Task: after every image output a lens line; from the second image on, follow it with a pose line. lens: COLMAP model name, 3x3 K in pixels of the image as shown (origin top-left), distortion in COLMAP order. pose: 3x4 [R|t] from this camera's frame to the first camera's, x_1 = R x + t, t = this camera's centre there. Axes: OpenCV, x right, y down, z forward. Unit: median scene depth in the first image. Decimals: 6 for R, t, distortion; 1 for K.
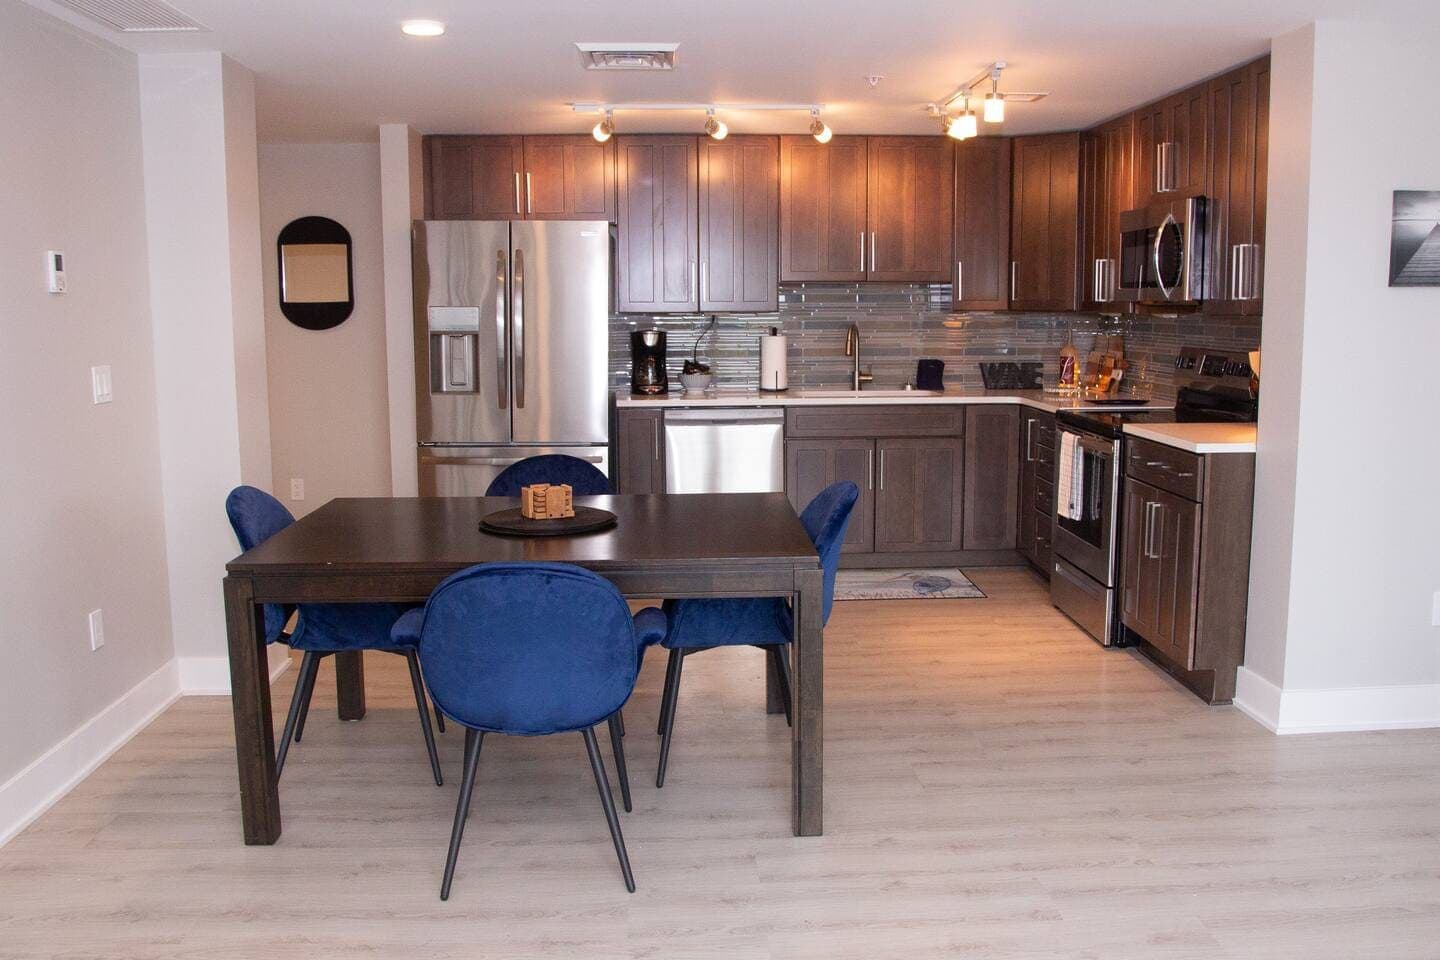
lens RADIAL K [[1274.7, 0, 720.0], [0, 1274.7, 480.0], [0, 0, 1]] dist [-0.122095, -0.003556]
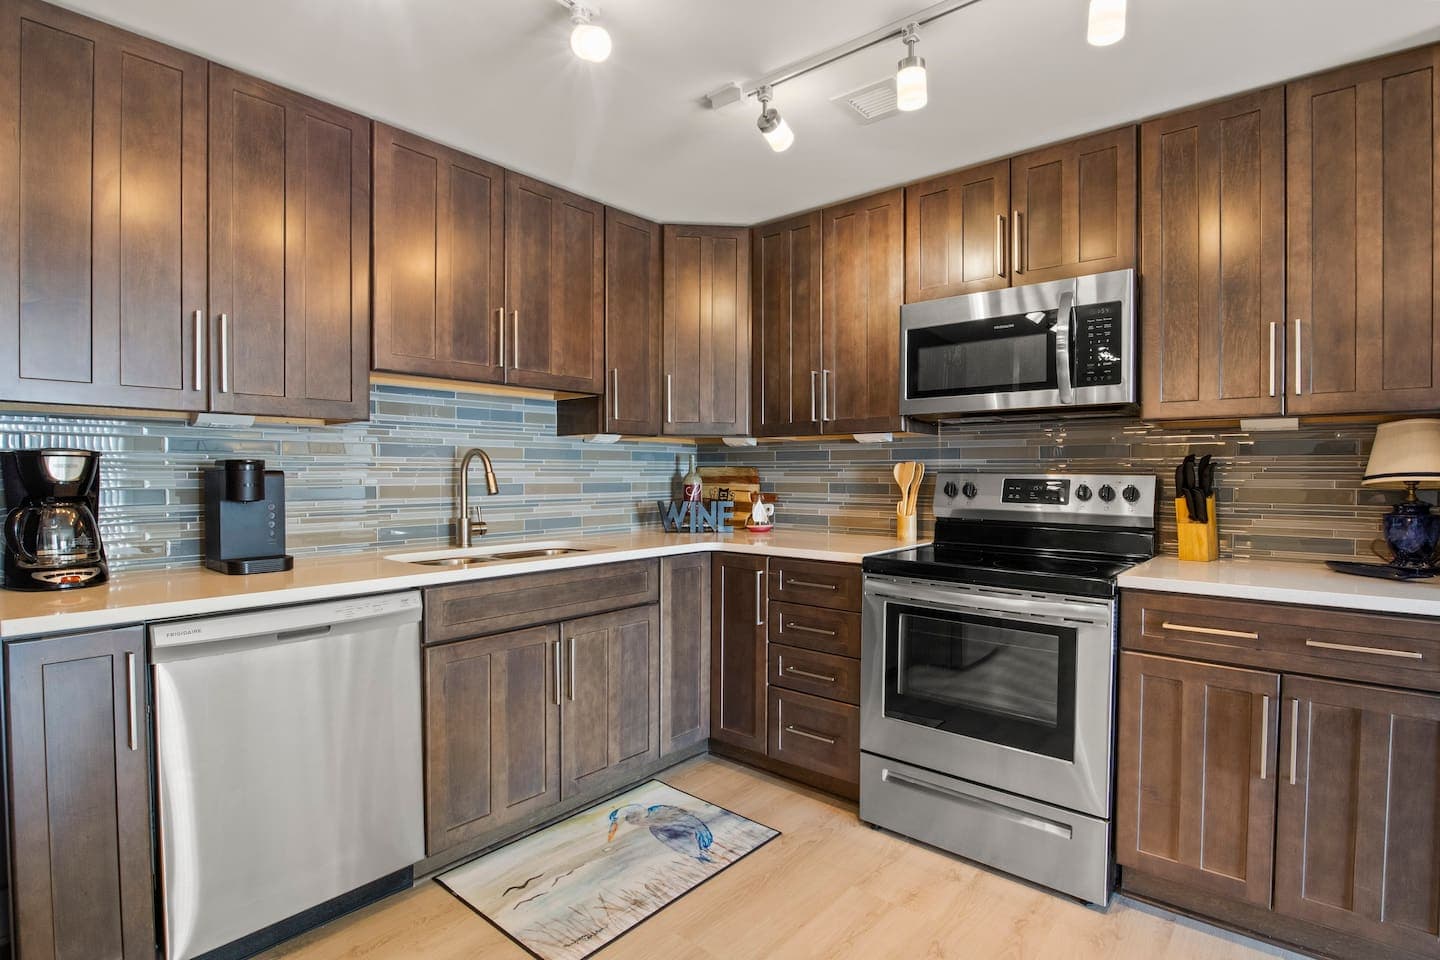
lens RADIAL K [[707.9, 0, 713.6], [0, 707.9, 484.3], [0, 0, 1]] dist [-0.026629, -0.000650]
pose [[0.681550, -0.004735, 0.731756, -0.084279], [0.095986, 0.991918, -0.082982, -0.064703], [-0.725449, 0.126795, 0.676496, 0.699132]]
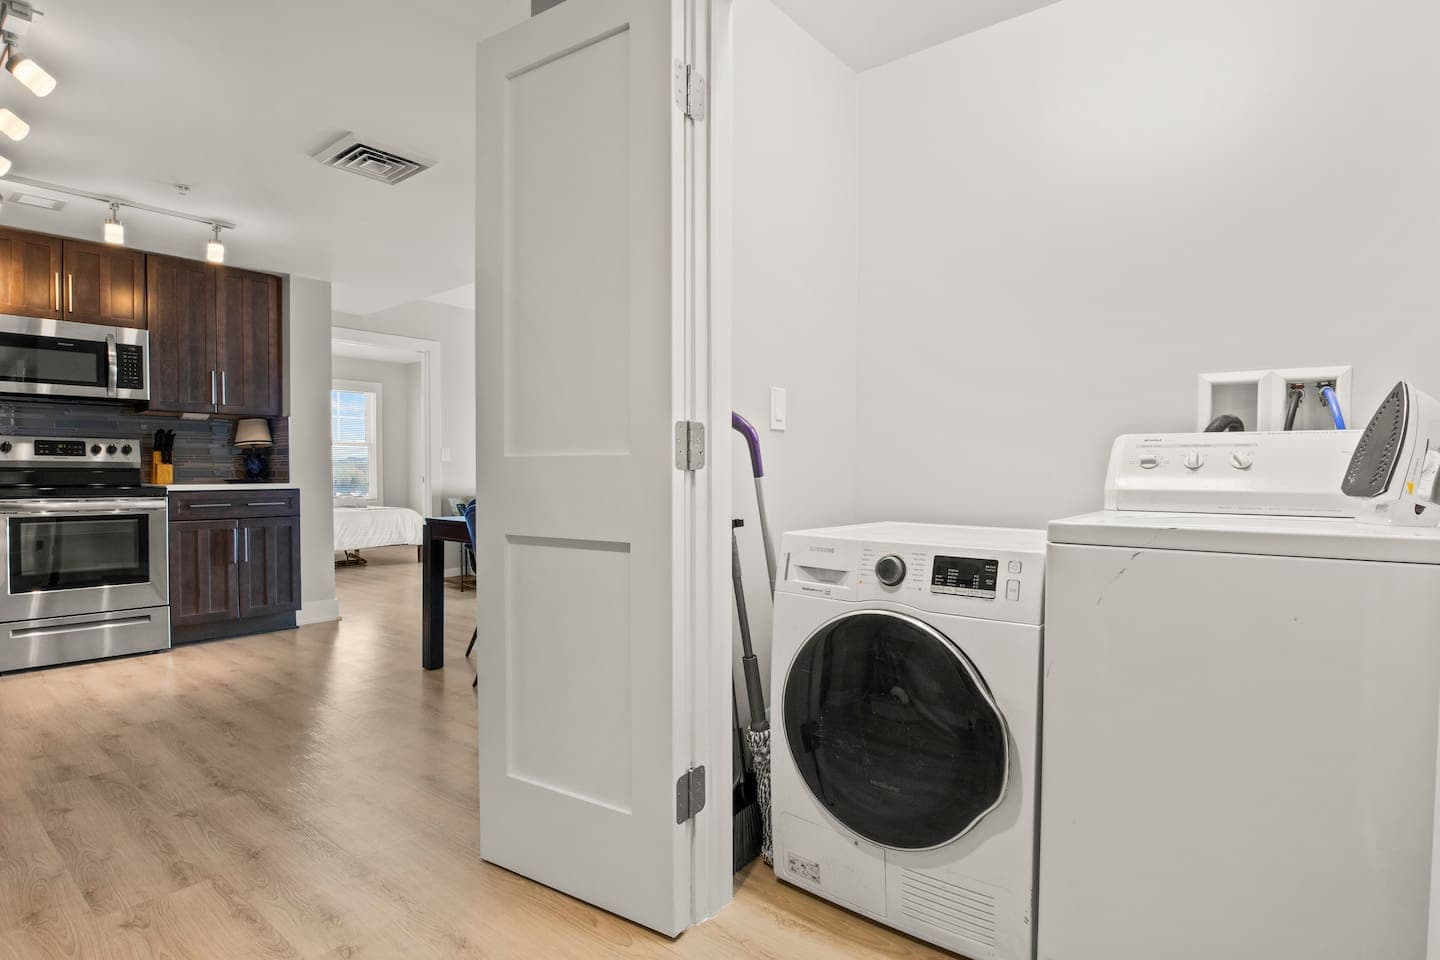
lens RADIAL K [[751.2, 0, 716.0], [0, 751.2, 490.5], [0, 0, 1]] dist [-0.021557, -0.000617]
pose [[-0.747091, -0.009112, 0.664659, -0.534530], [0.099213, 0.987177, 0.125051, -0.063395], [-0.657276, 0.159368, -0.736607, 0.941882]]
